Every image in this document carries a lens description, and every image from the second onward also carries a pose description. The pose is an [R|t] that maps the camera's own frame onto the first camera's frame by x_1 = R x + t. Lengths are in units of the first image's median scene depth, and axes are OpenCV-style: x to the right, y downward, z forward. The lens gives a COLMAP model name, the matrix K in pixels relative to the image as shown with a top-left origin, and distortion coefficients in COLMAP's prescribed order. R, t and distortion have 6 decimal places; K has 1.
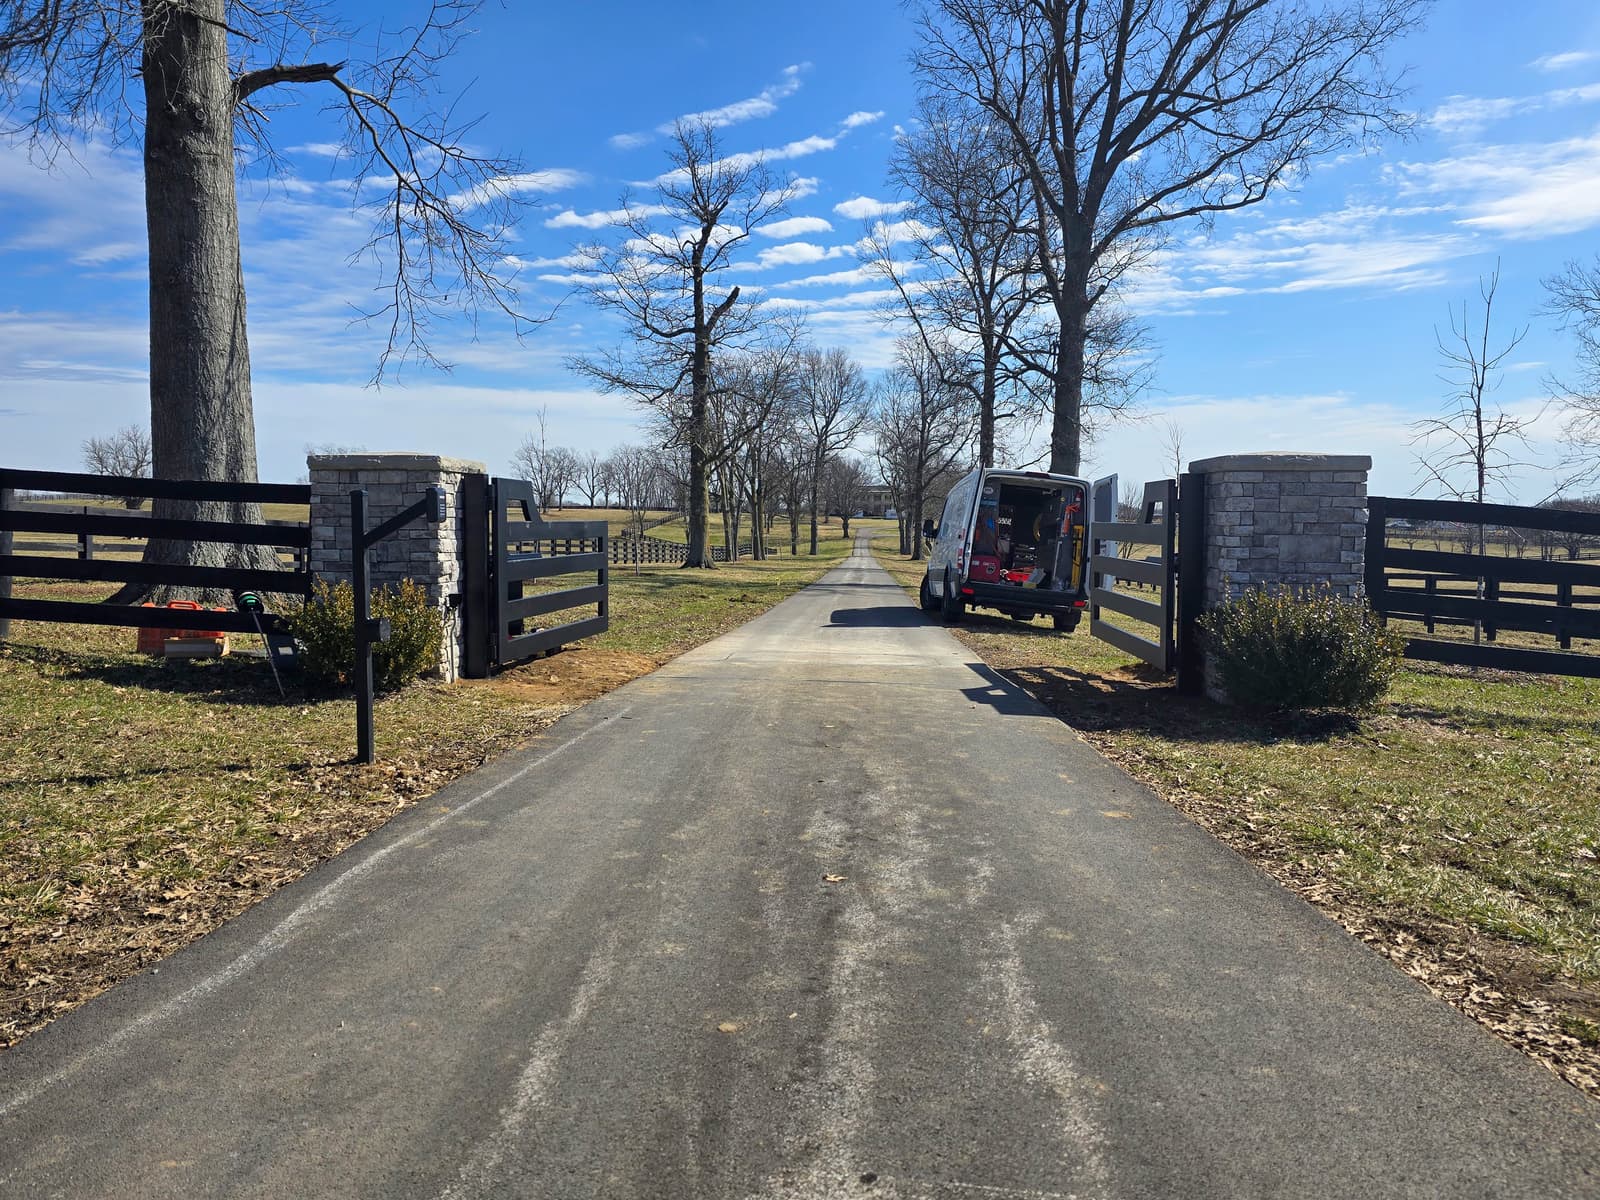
lens RADIAL K [[1145.7, 0, 784.1], [0, 1145.7, 560.7], [0, 0, 1]] dist [0.122294, -0.163765]
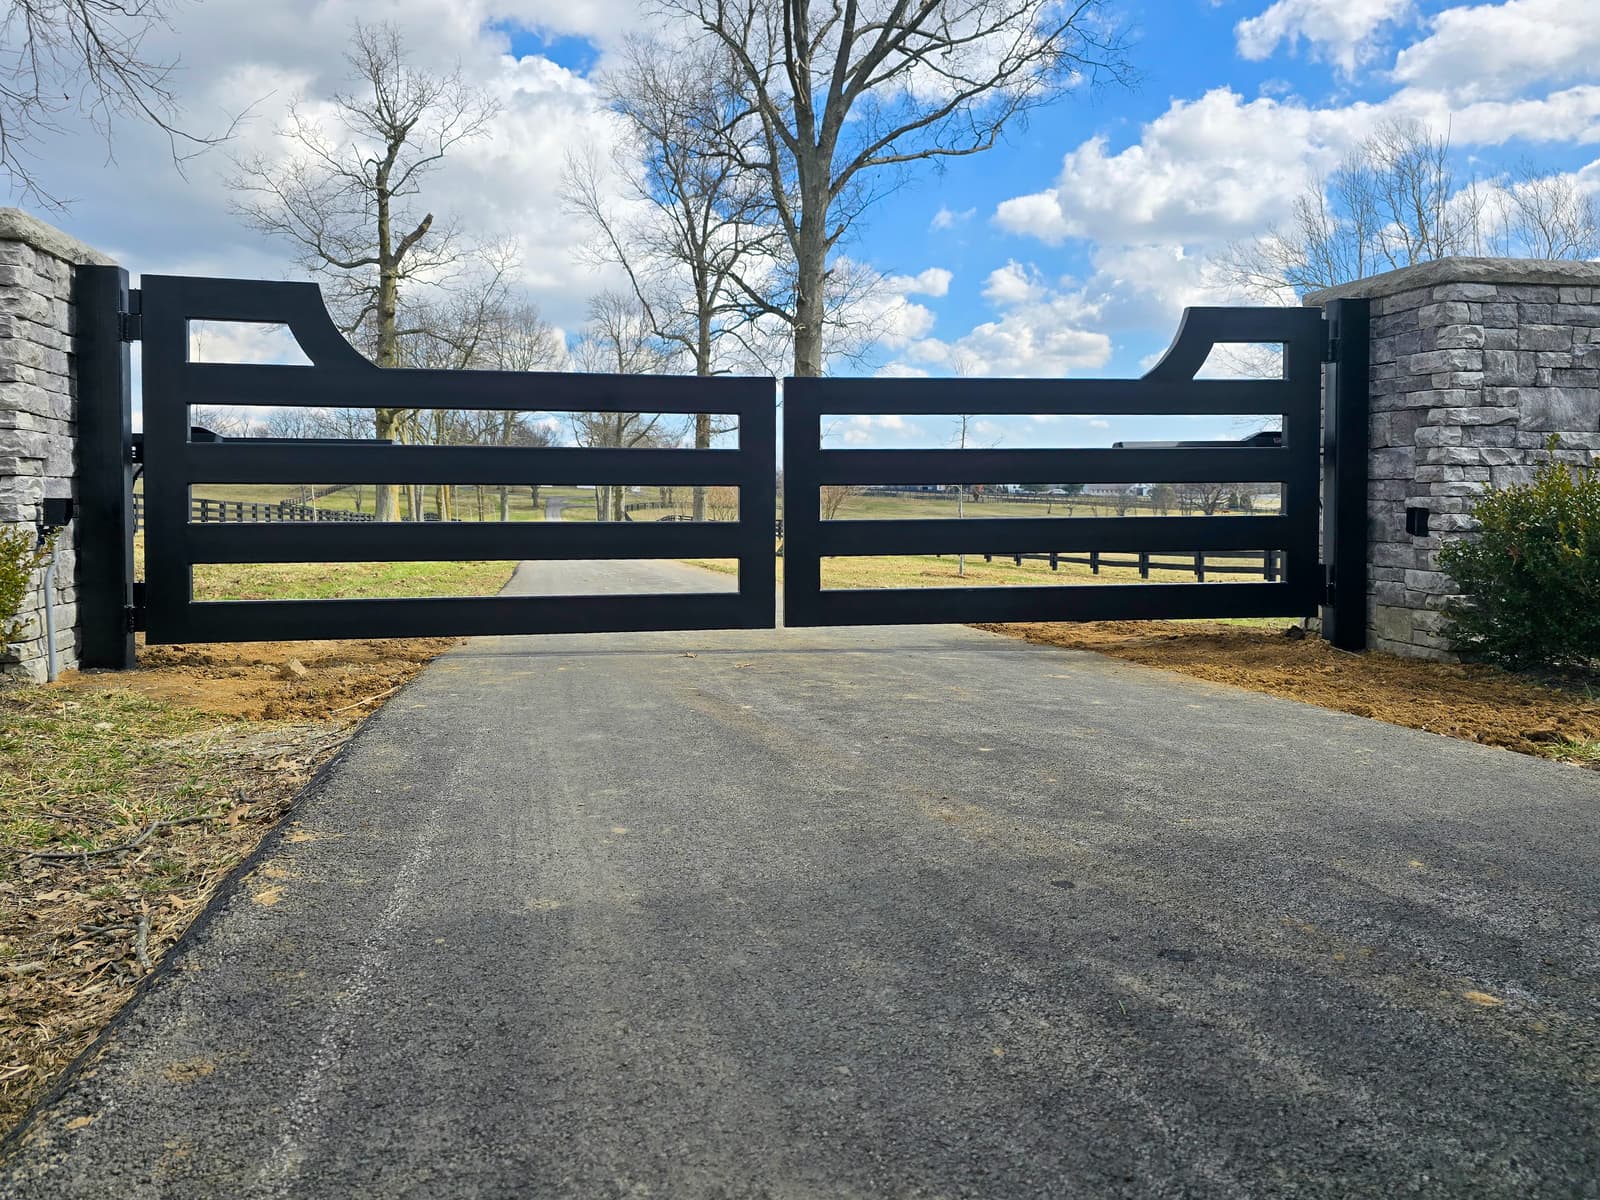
lens RADIAL K [[1115.0, 0, 719.1], [0, 1115.0, 530.5], [0, 0, 1]] dist [0.039399, -0.031478]
pose [[0.971422, -0.009294, 0.237177, -0.037655], [0.011144, 0.999917, -0.006461, 0.014906], [-0.237097, 0.008920, 0.971445, 0.141006]]
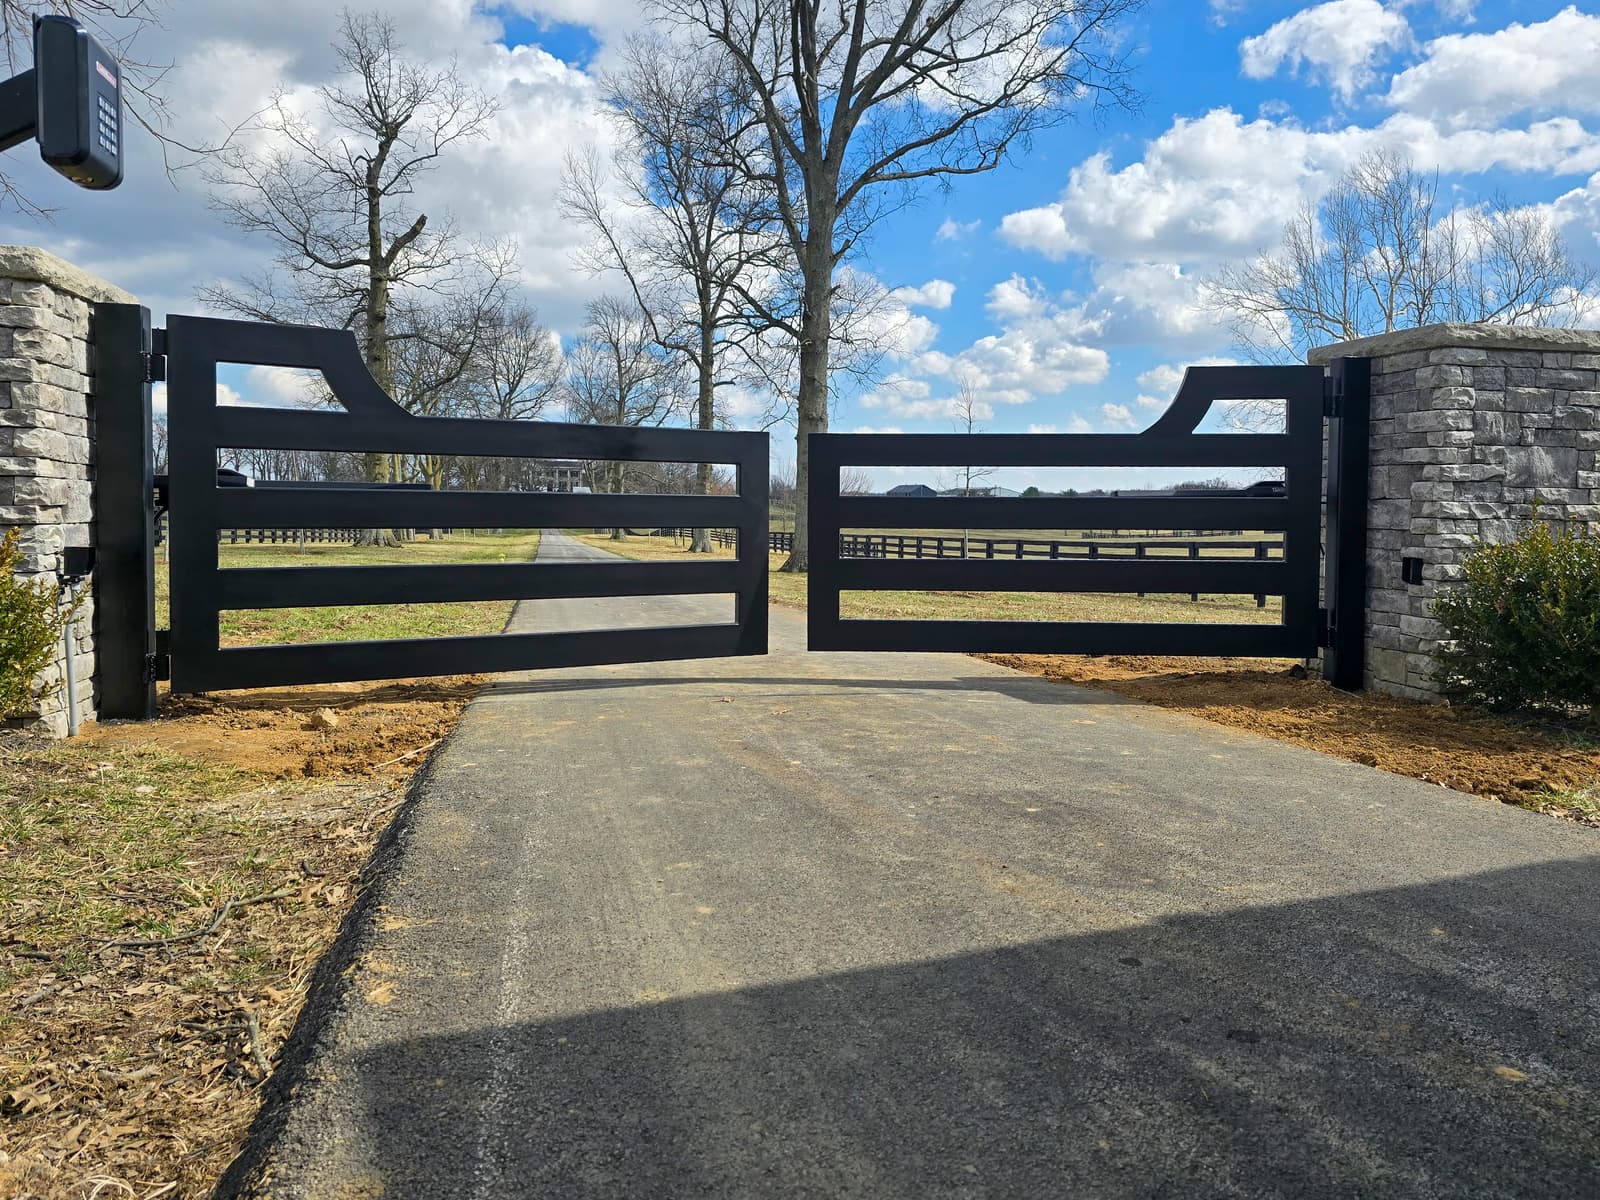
lens RADIAL K [[1126.5, 0, 804.3], [0, 1126.5, 551.2], [0, 0, 1]] dist [0.039946, -0.031604]
pose [[0.949888, -0.006179, 0.312531, -0.044349], [0.004799, 0.999975, 0.005186, 0.009145], [-0.312555, -0.003426, 0.949893, 0.138655]]
